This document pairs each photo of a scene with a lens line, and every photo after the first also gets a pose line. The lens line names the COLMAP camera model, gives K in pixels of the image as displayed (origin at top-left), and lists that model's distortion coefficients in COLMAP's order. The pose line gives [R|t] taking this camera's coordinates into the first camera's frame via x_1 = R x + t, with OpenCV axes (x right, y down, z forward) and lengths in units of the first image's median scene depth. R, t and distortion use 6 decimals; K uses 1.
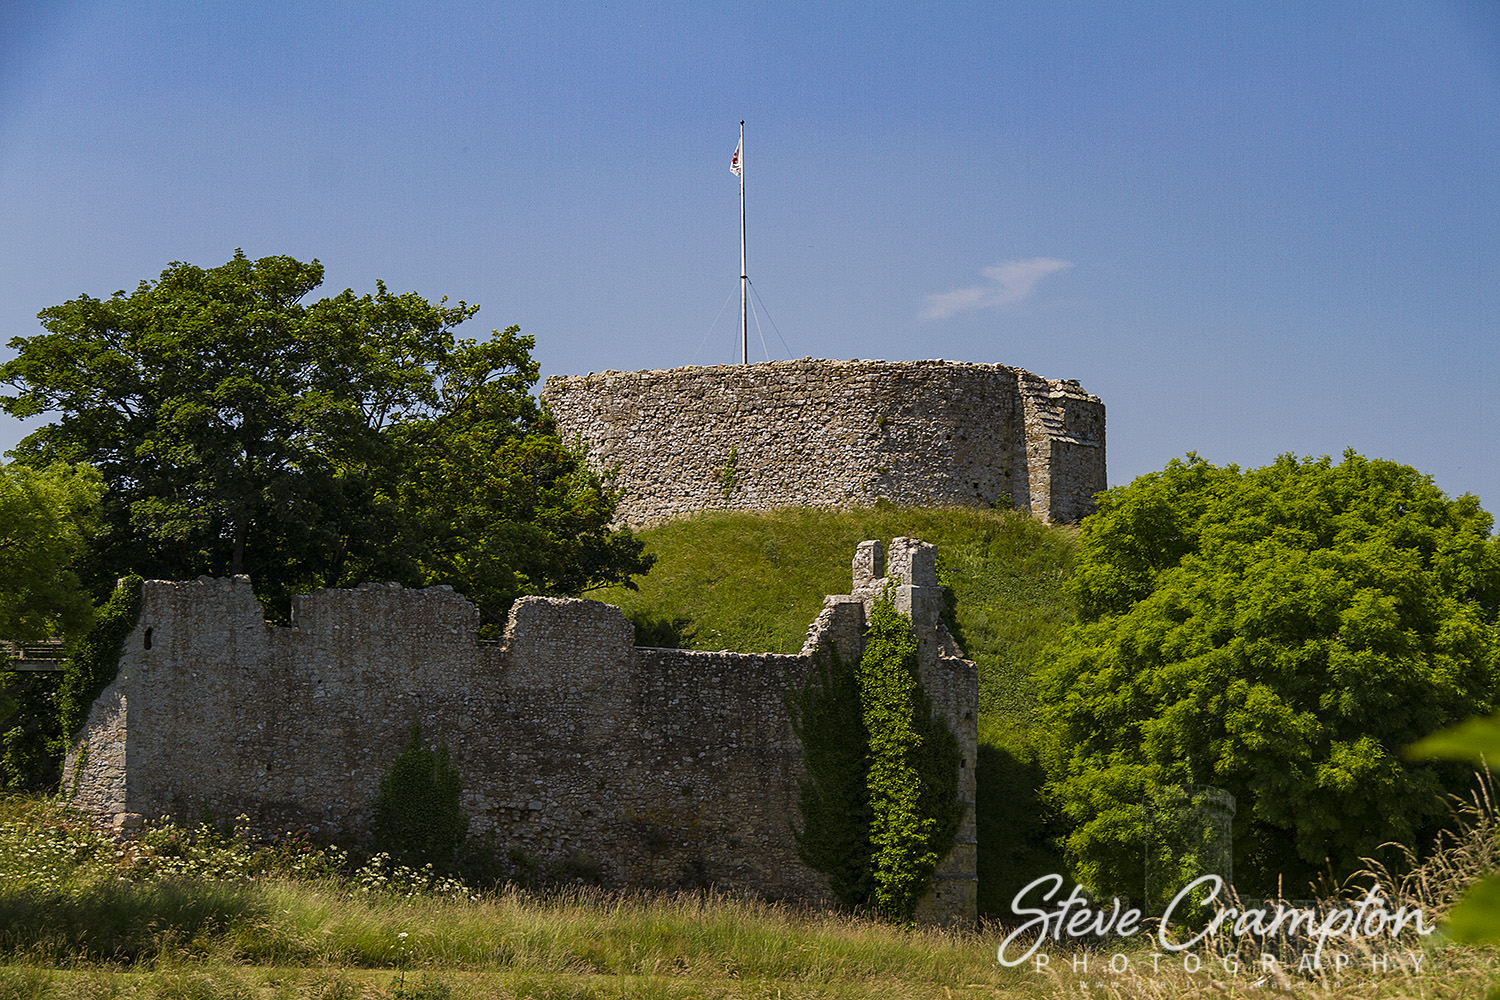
lens RADIAL K [[4926.9, 0, 750.1], [0, 4926.9, 499.5], [0, 0, 1]] dist [0.280684, 0.000000]
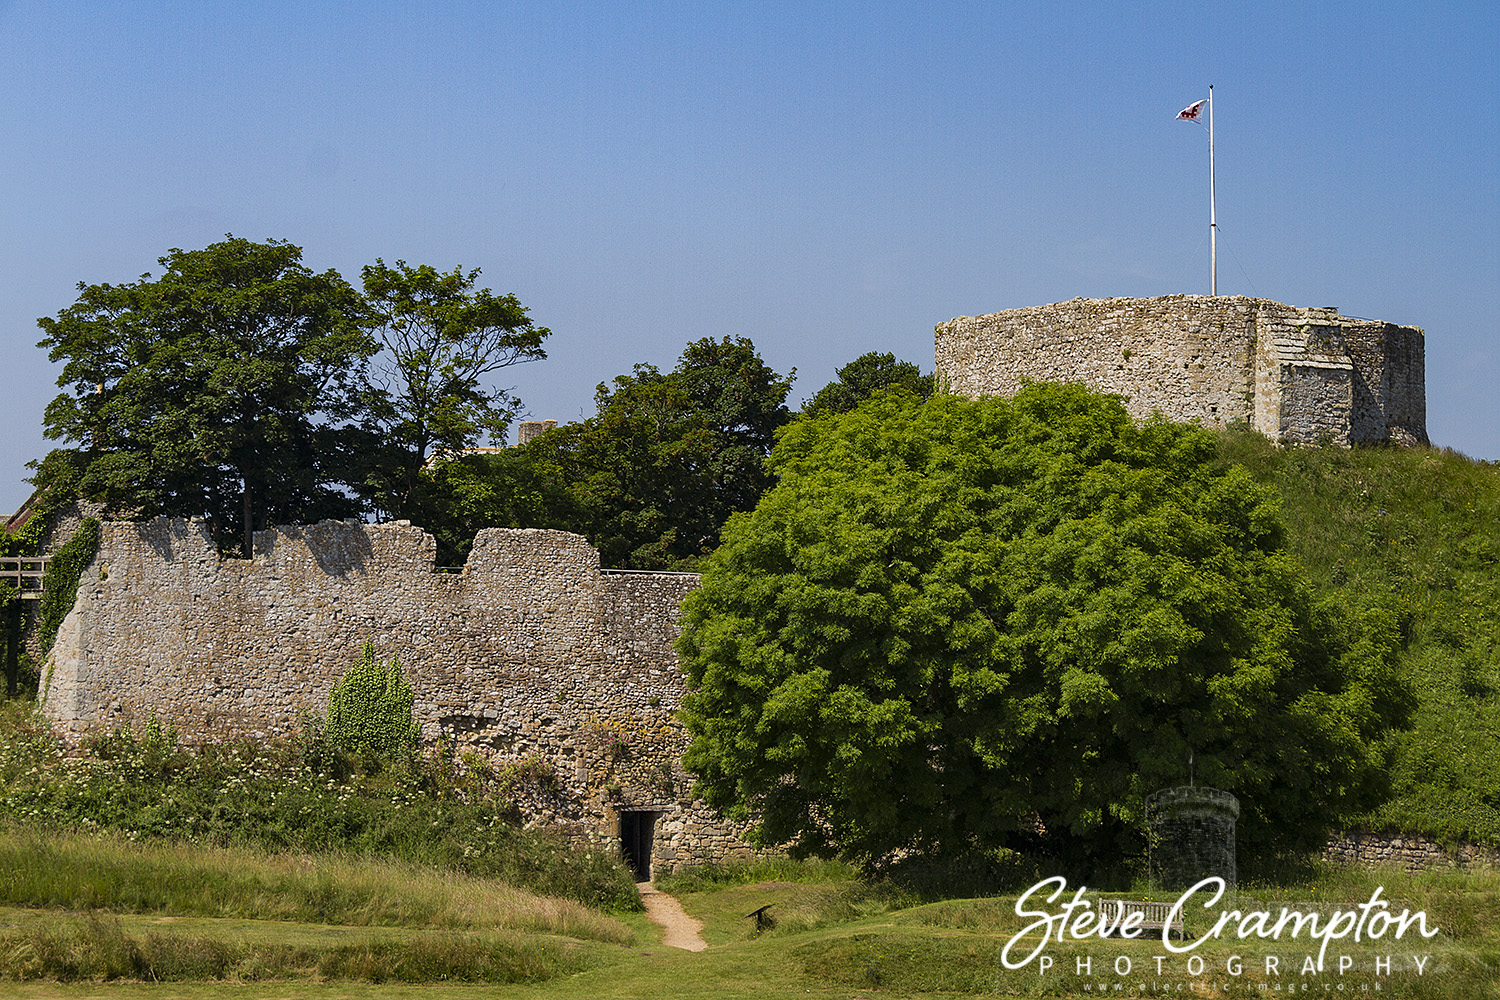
lens RADIAL K [[3457.9, 0, 750.0], [0, 3457.9, 500.7], [0, 0, 1]] dist [-0.036954, 0.000000]
pose [[0.864538, -0.017086, -0.502277, 0.402203], [0.029215, 0.999440, 0.016287, 0.002262], [0.501718, -0.028755, 0.864553, 0.348322]]
